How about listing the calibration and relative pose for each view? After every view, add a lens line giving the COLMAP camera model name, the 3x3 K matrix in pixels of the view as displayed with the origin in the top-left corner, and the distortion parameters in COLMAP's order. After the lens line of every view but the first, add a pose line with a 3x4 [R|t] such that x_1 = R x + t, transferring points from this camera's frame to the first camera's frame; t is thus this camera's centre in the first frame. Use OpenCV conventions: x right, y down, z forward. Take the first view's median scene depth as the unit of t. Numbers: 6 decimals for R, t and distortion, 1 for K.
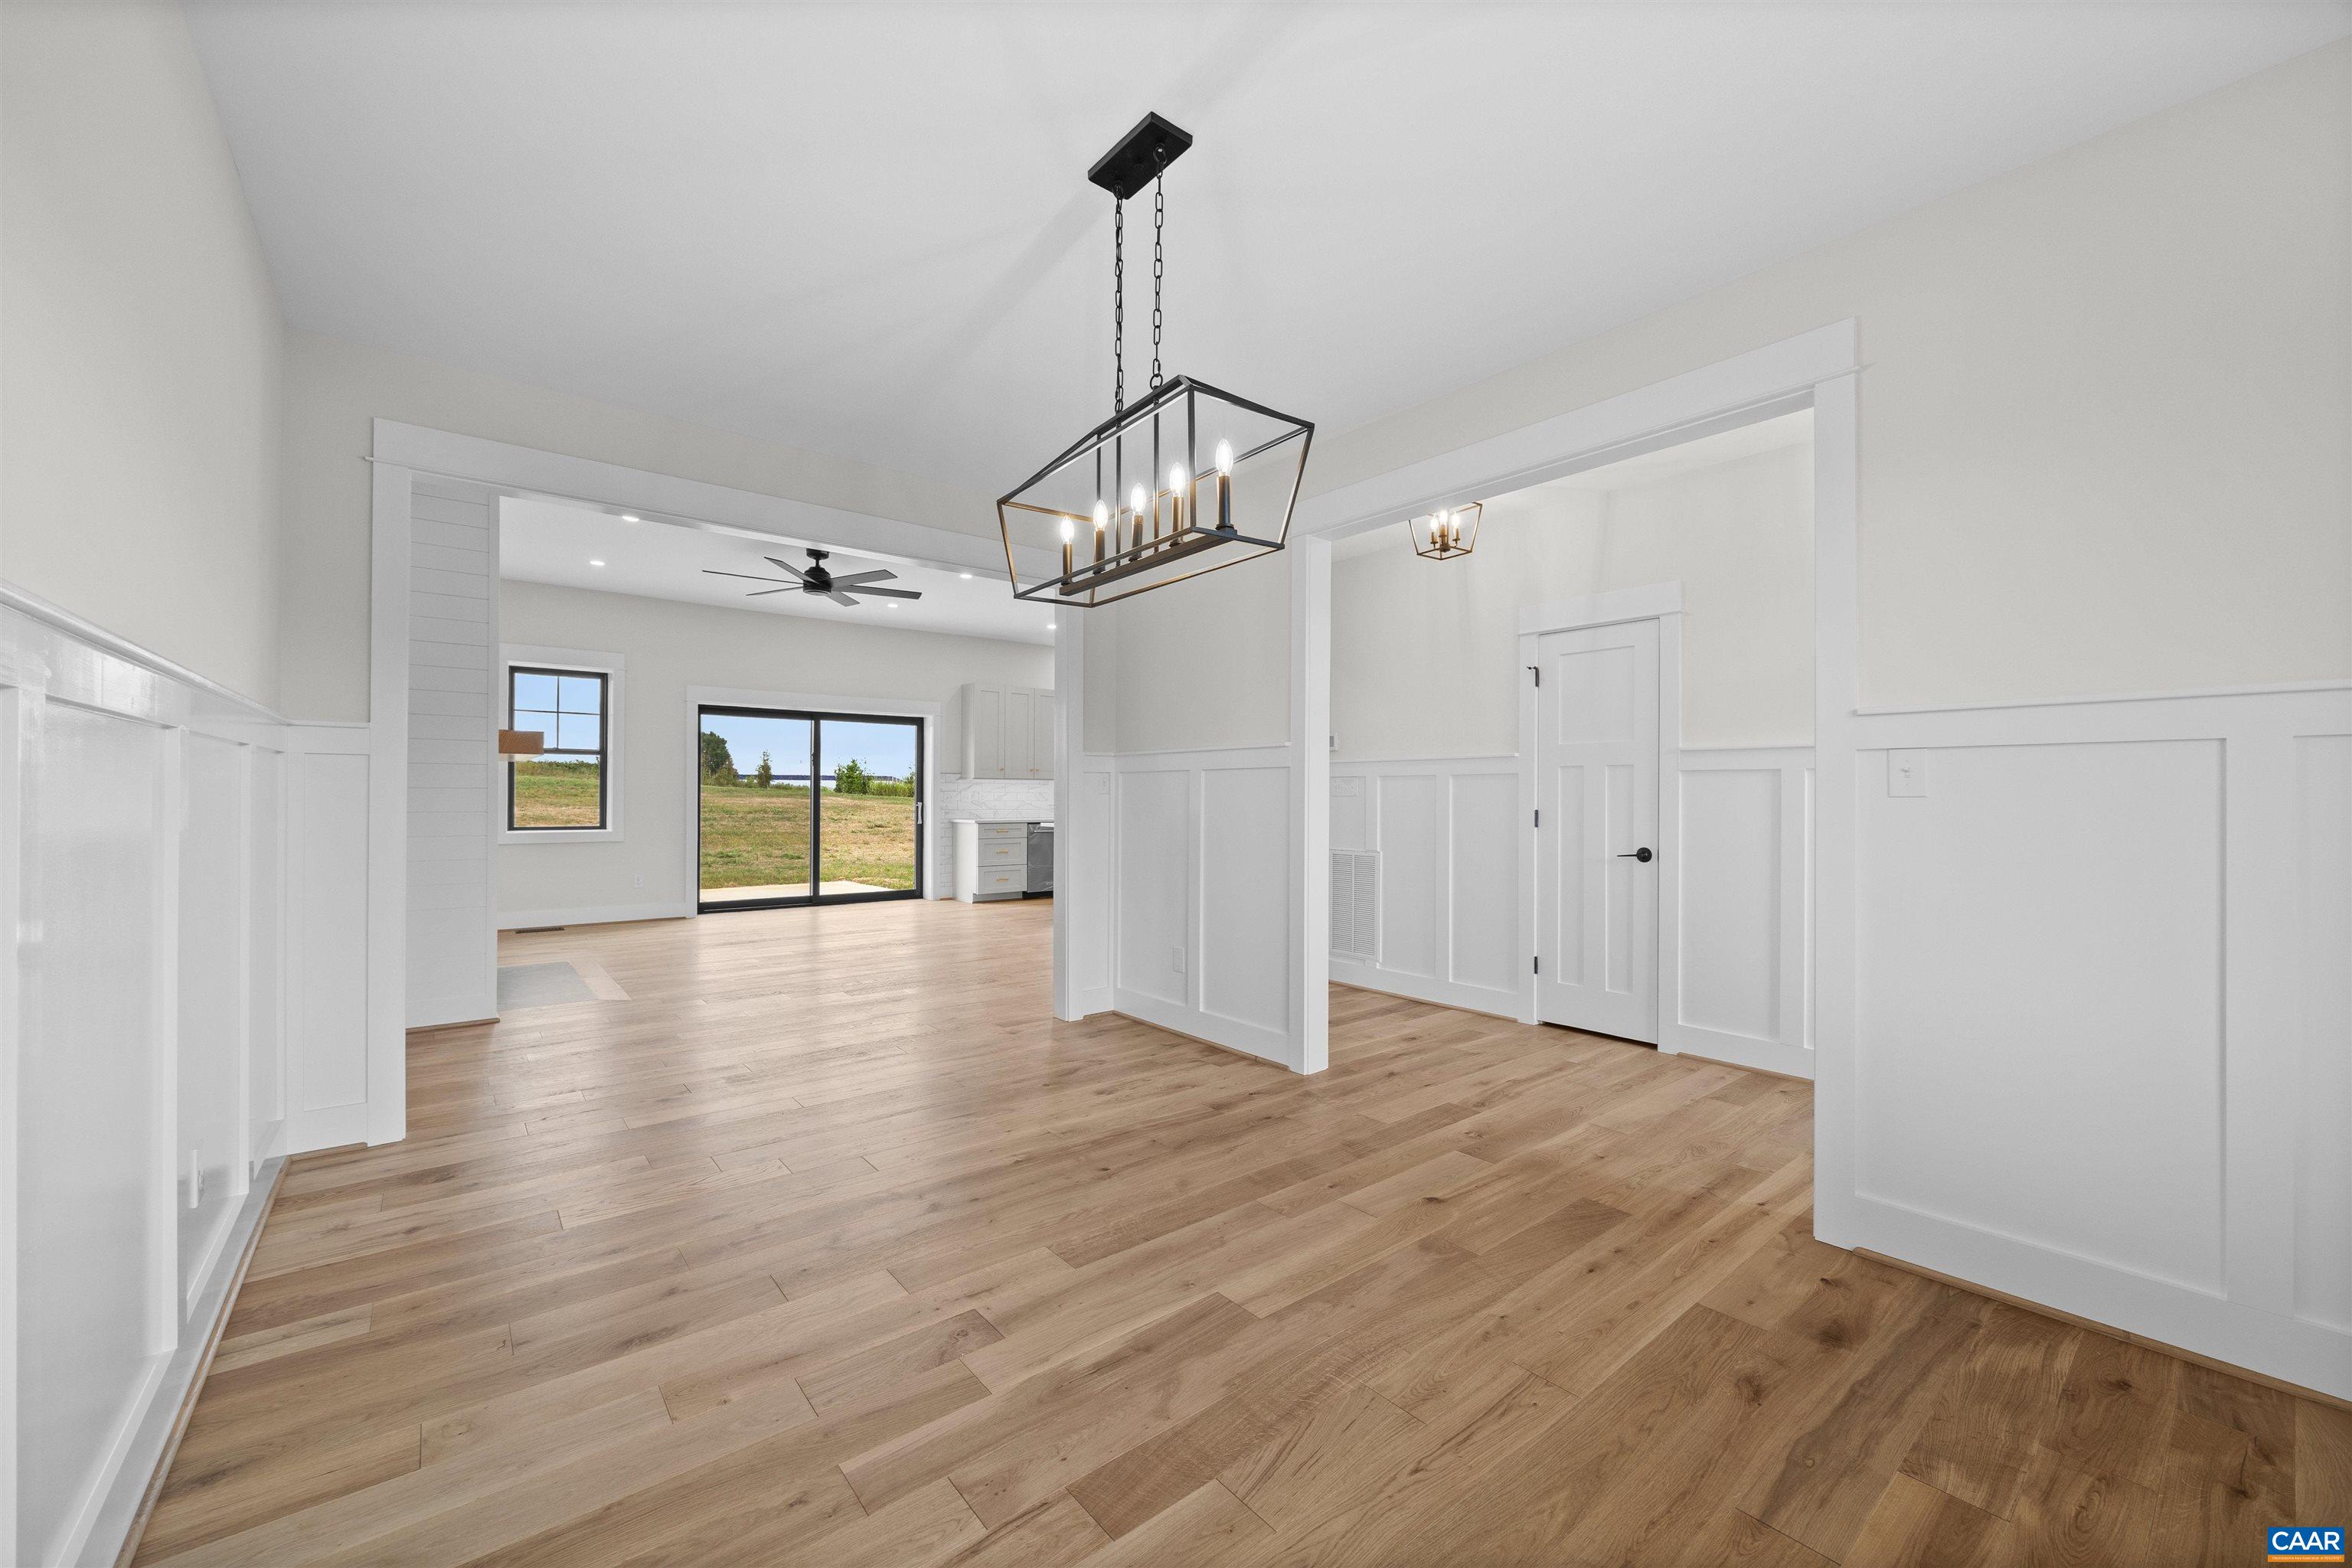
lens RADIAL K [[918.4, 0, 1178.6], [0, 918.4, 795.5], [0, 0, 1]] dist [-0.002248, 0.000124]
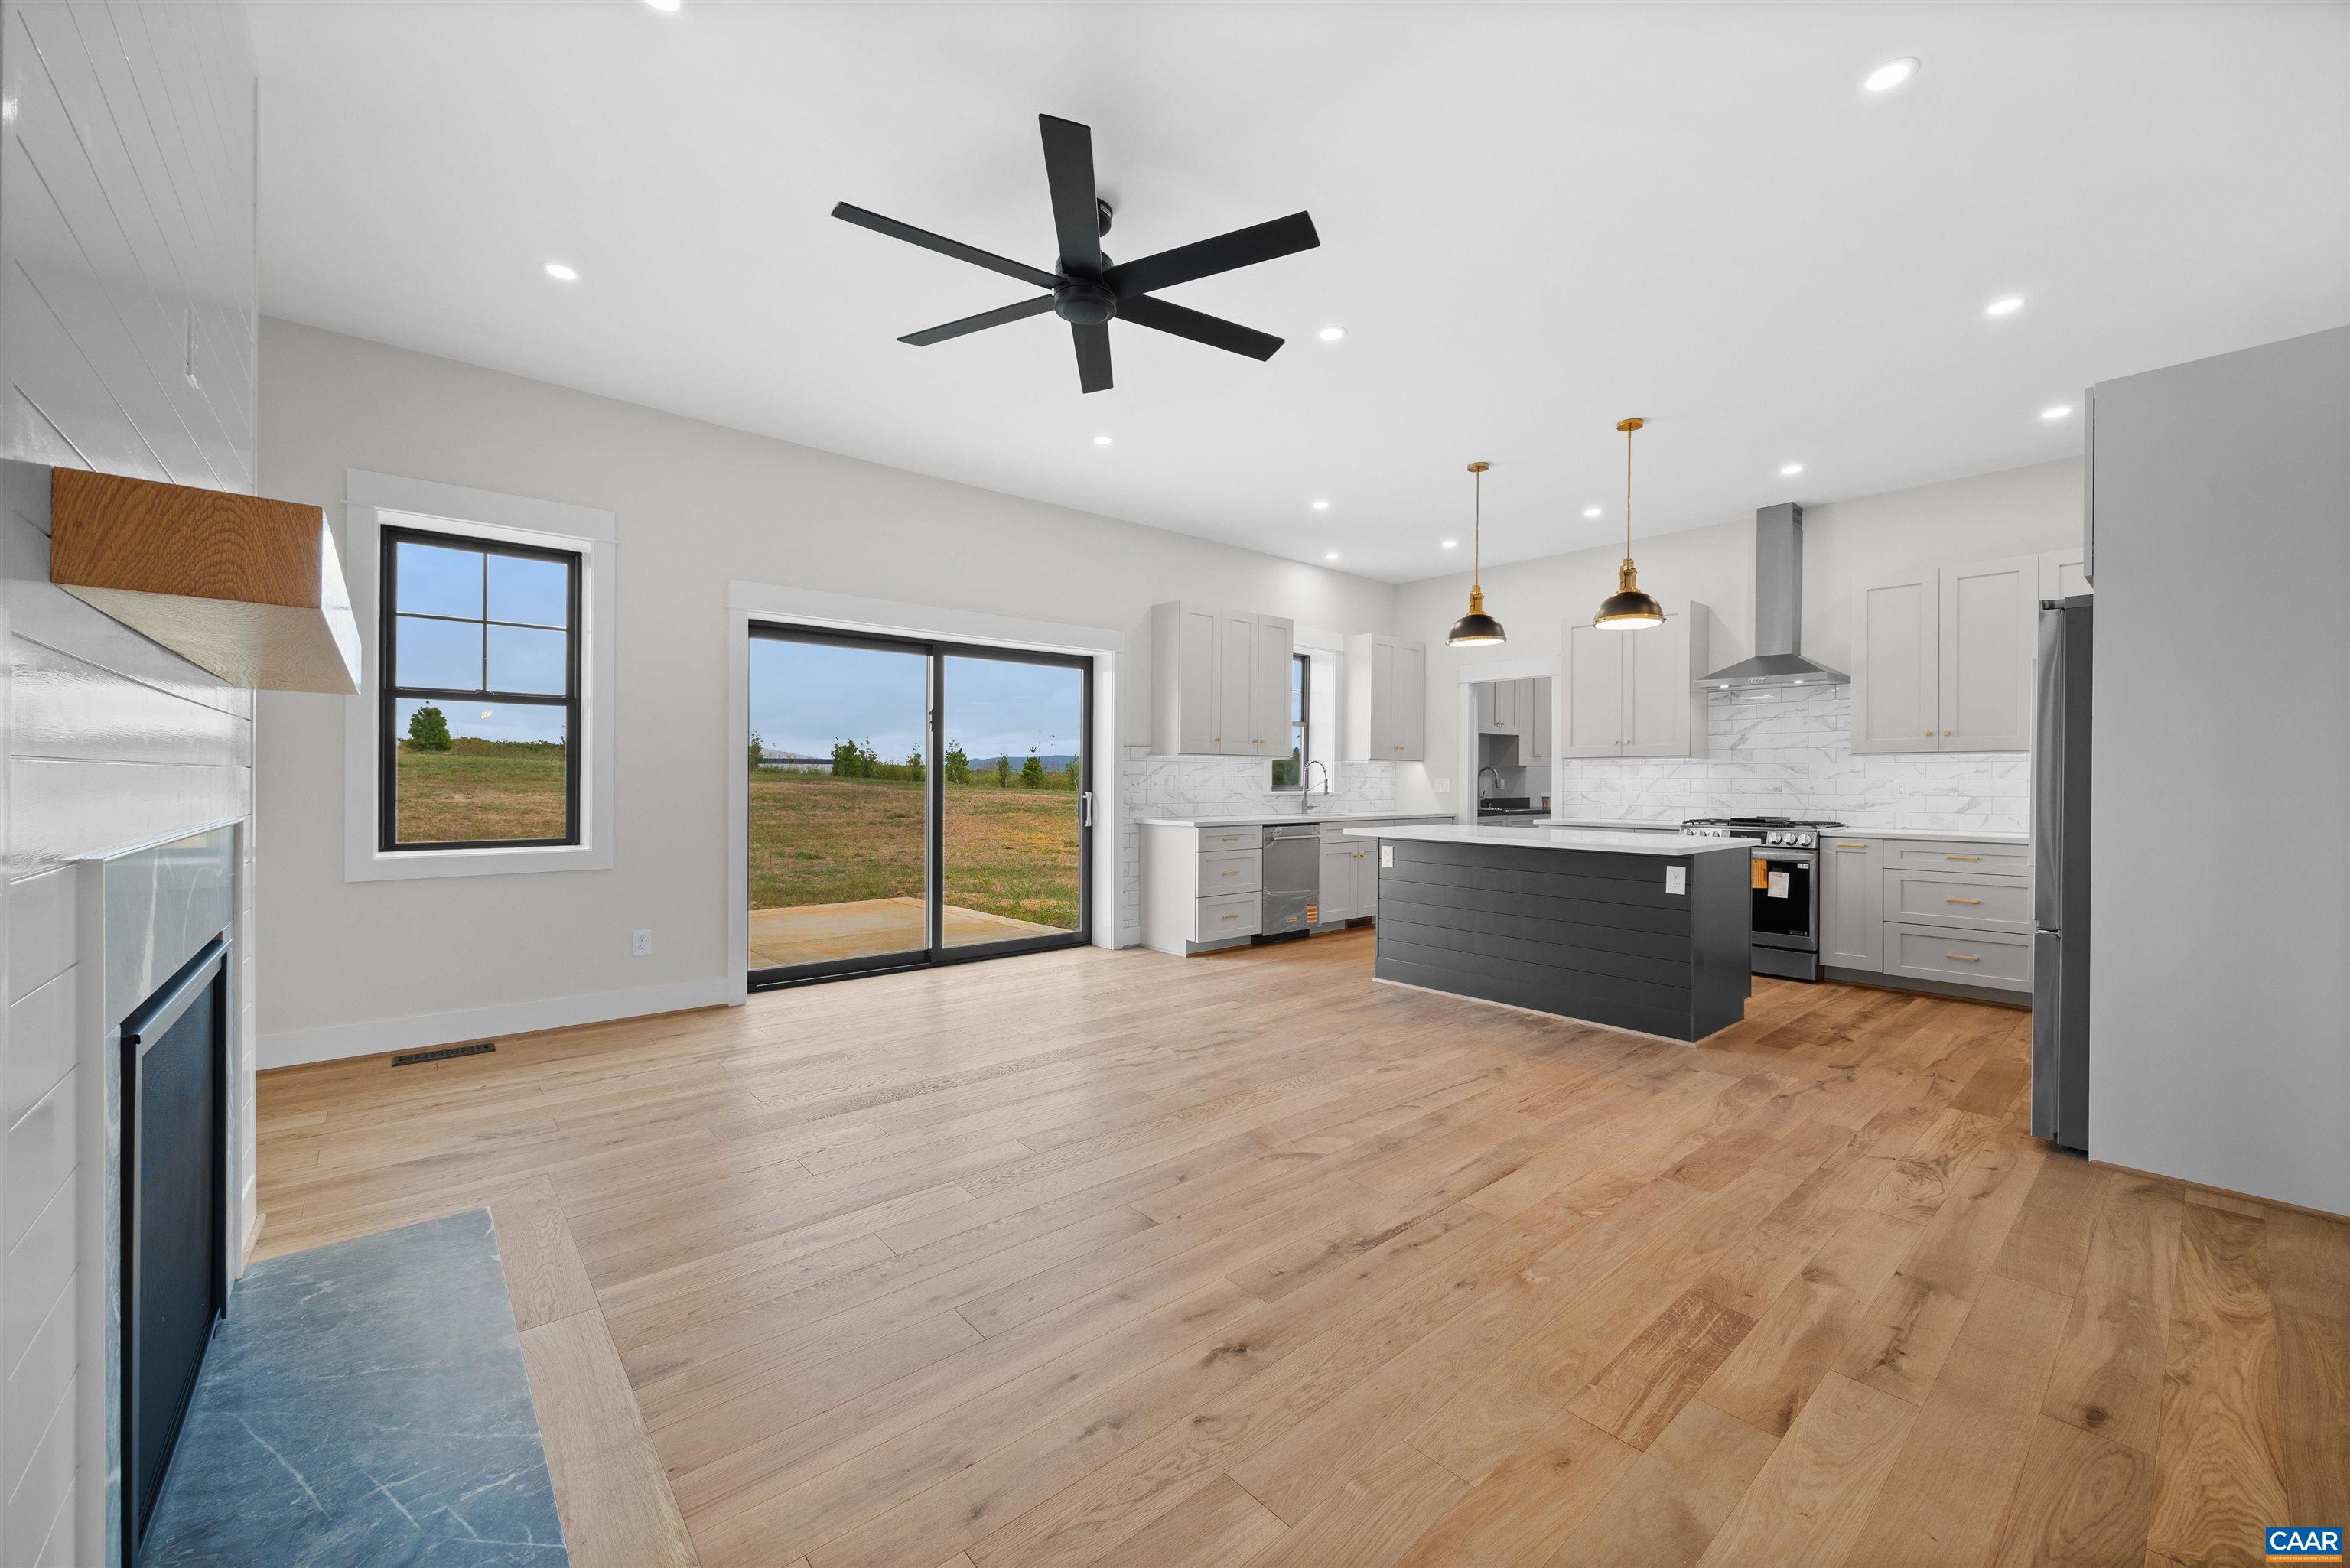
lens RADIAL K [[917.6, 0, 1181.2], [0, 917.6, 779.3], [0, 0, 1]] dist [-0.002248, 0.000124]
pose [[0.999597, -0.000302, 0.028368, -0.239424], [0.000303, 1.000000, -0.000039, -0.001182], [-0.028368, 0.000047, 0.999598, 0.378955]]
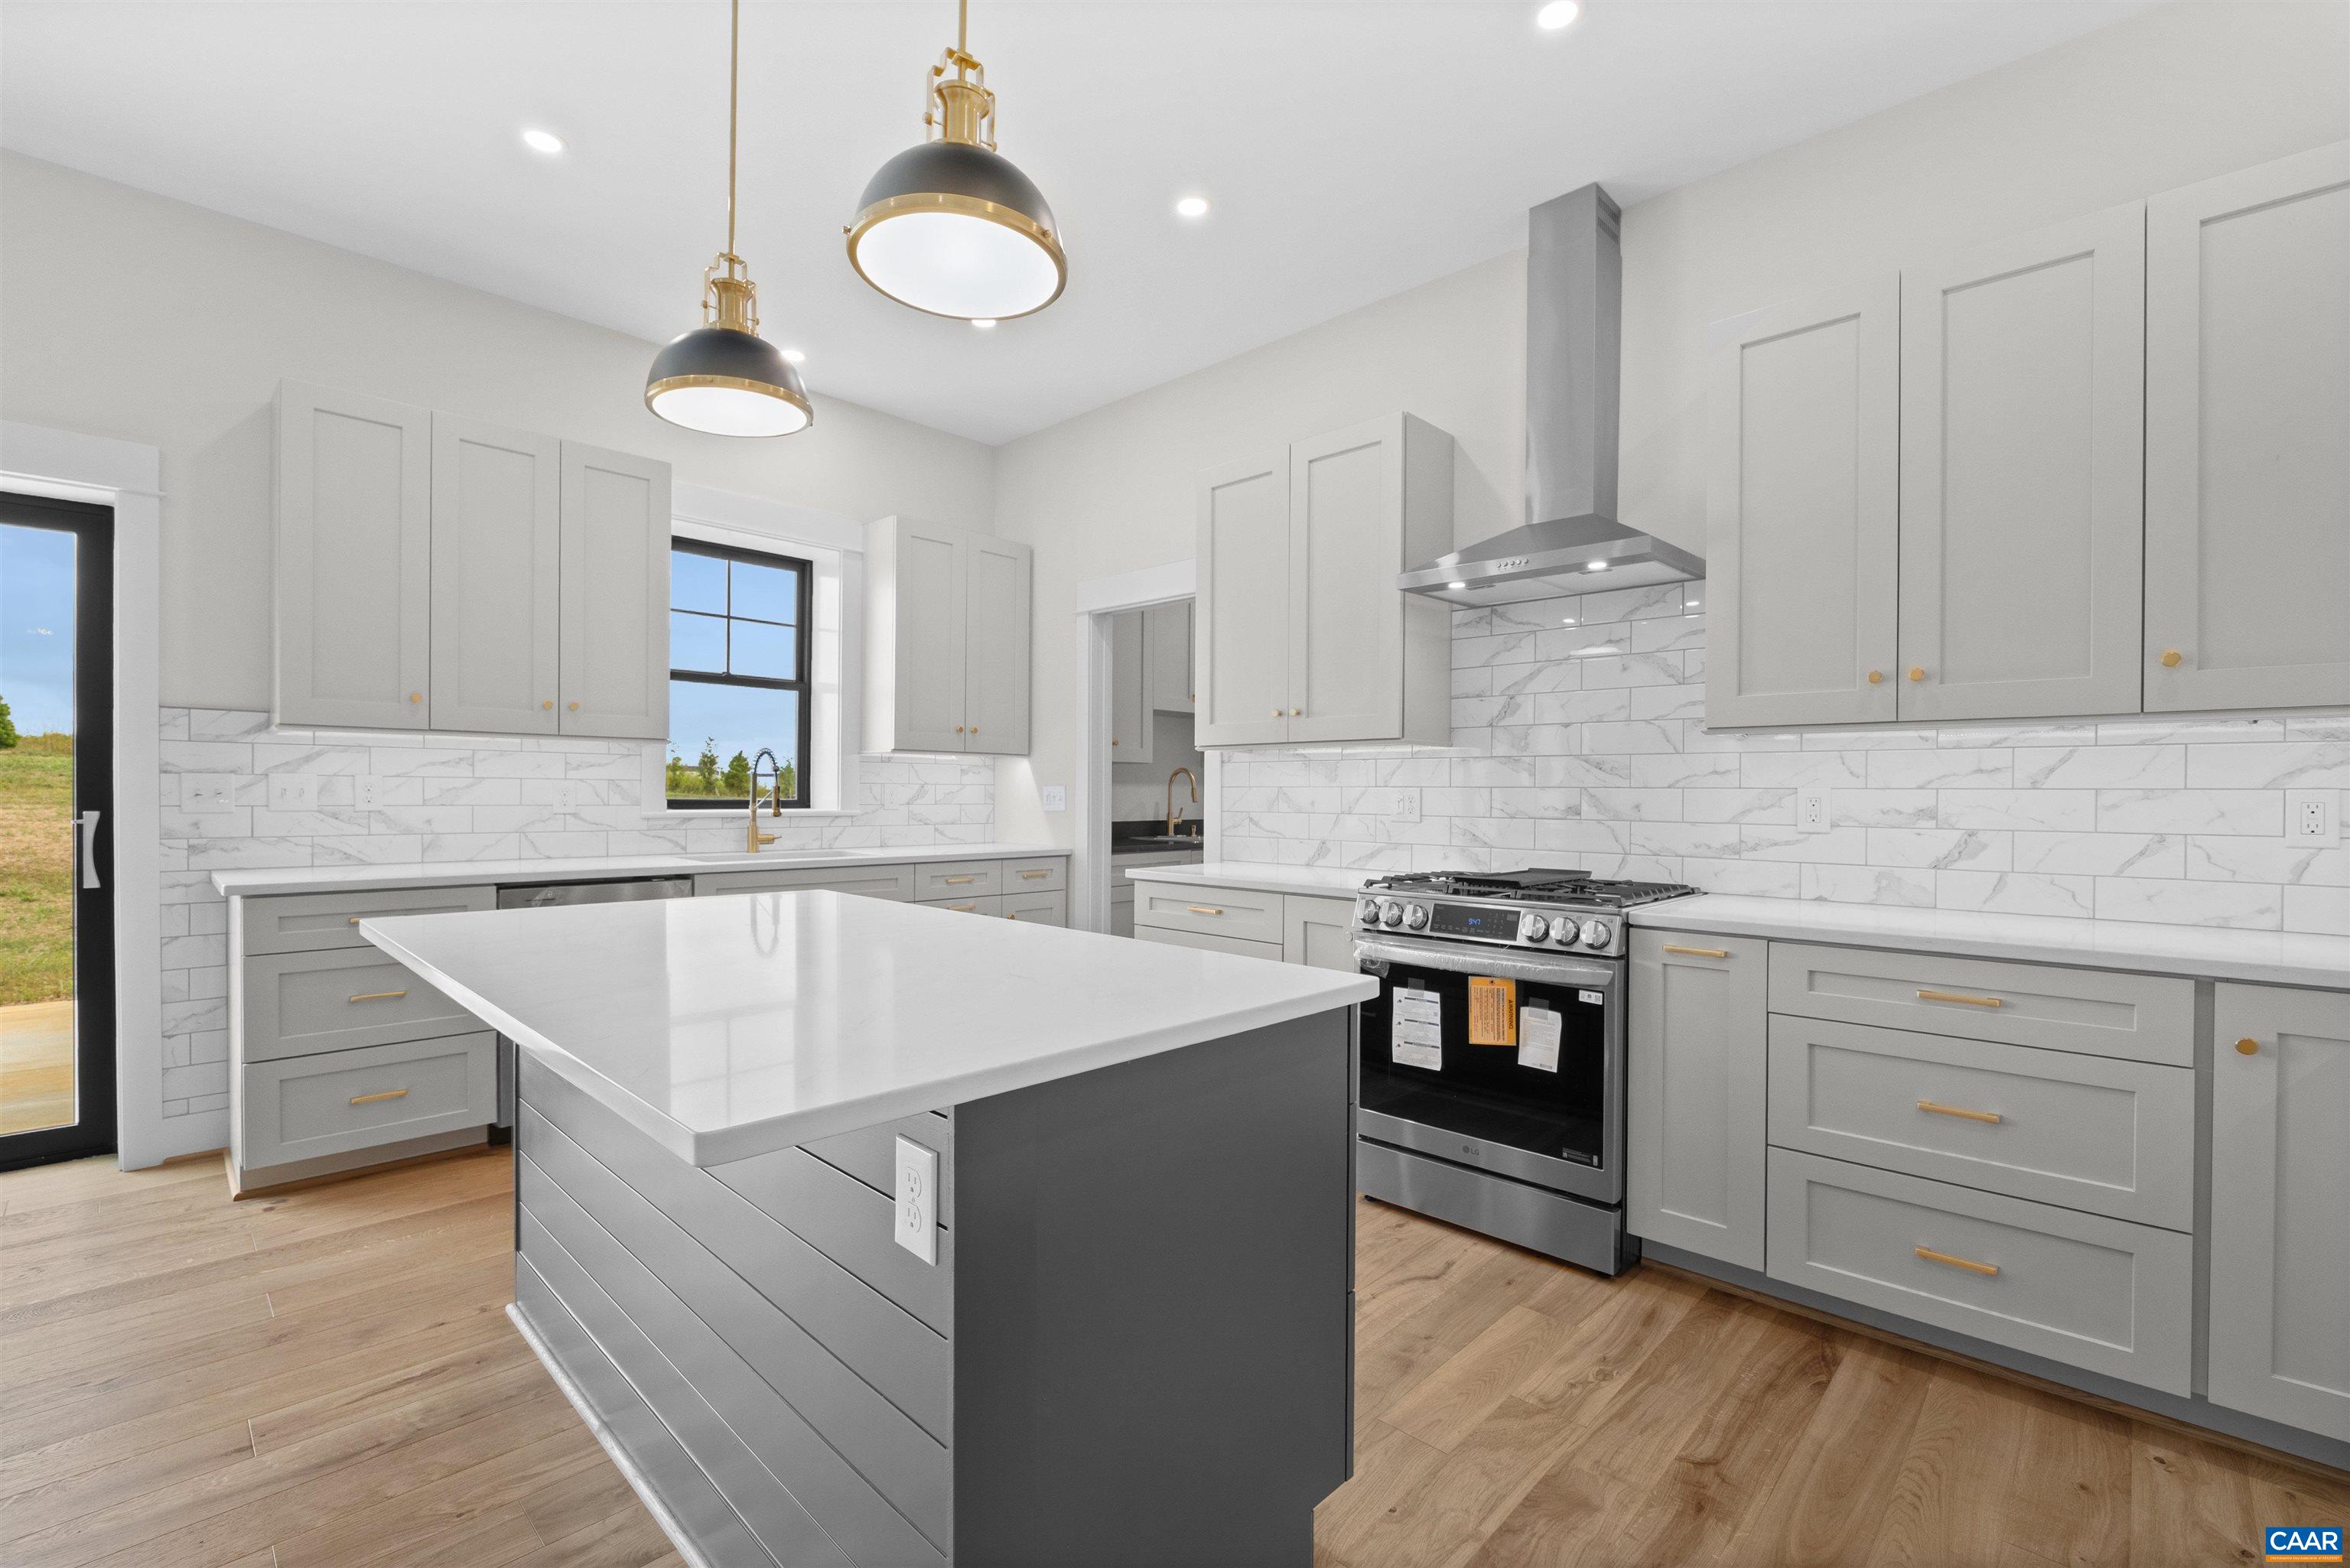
lens RADIAL K [[1026.6, 0, 1175.9], [0, 1026.6, 793.7], [0, 0, 1]] dist [-0.008877, -0.000012]
pose [[0.991773, 0.004088, 0.127947, 0.002022], [-0.004367, 0.999989, 0.001895, 0.000310], [-0.127938, -0.002438, 0.991779, 0.664830]]
